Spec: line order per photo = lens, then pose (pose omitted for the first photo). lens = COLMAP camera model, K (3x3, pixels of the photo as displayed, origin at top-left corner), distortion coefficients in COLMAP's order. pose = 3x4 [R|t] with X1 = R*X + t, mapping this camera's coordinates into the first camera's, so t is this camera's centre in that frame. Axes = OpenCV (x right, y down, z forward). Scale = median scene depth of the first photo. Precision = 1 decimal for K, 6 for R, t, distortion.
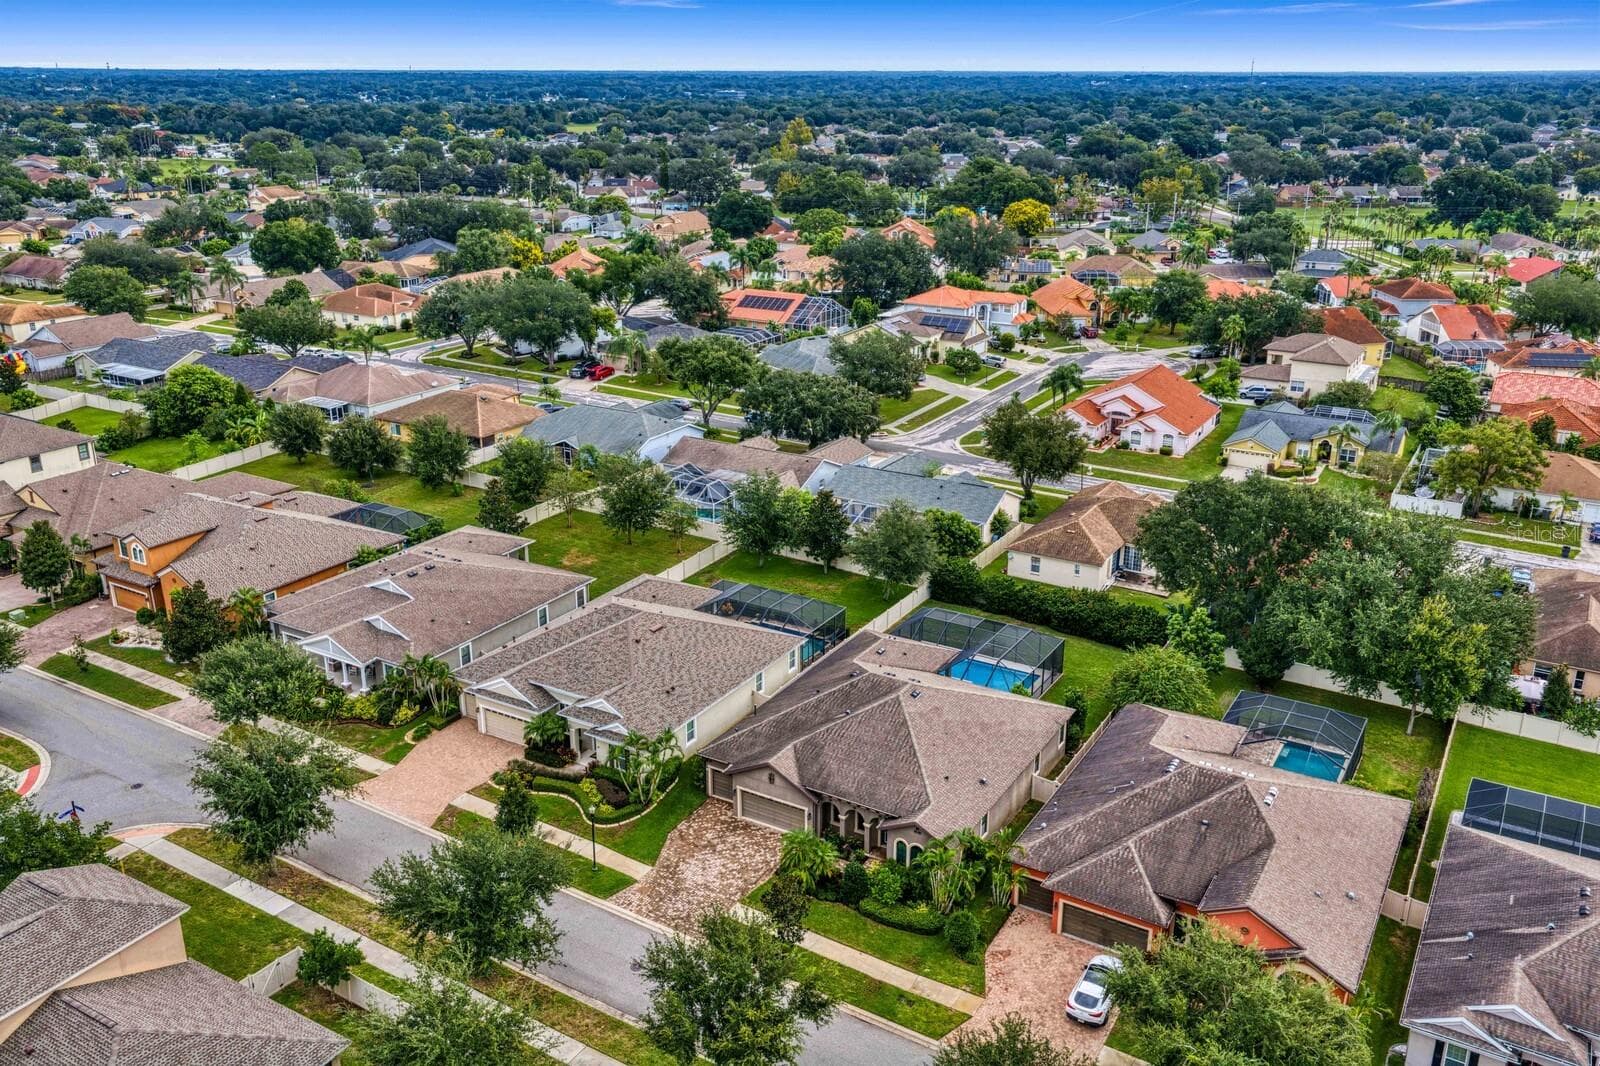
lens RADIAL K [[1312.6, 0, 799.0], [0, 1312.6, 517.5], [0, 0, 1]] dist [0.034114, -0.042989]
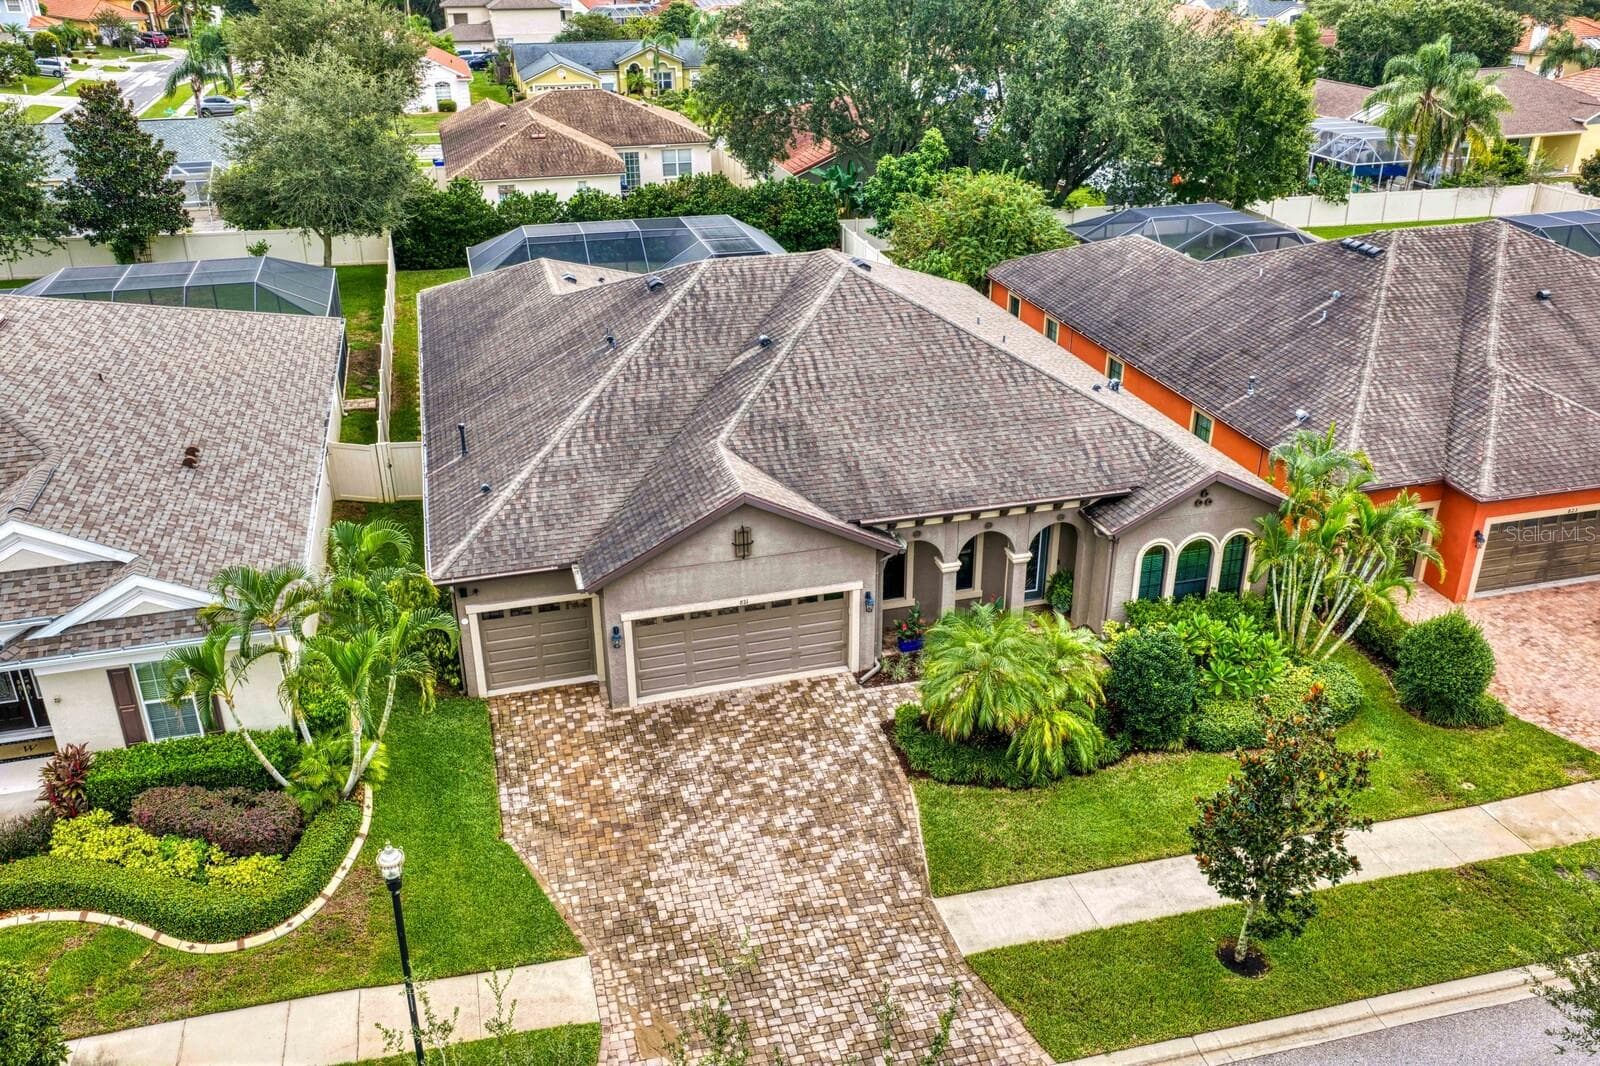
lens RADIAL K [[1312.6, 0, 808.6], [0, 1312.6, 532.5], [0, 0, 1]] dist [0.034114, -0.042989]
pose [[0.688538, -0.314278, 0.653563, -0.205697], [0.238769, 0.949213, 0.204900, 0.119275], [-0.684766, 0.014970, 0.728609, 0.674156]]
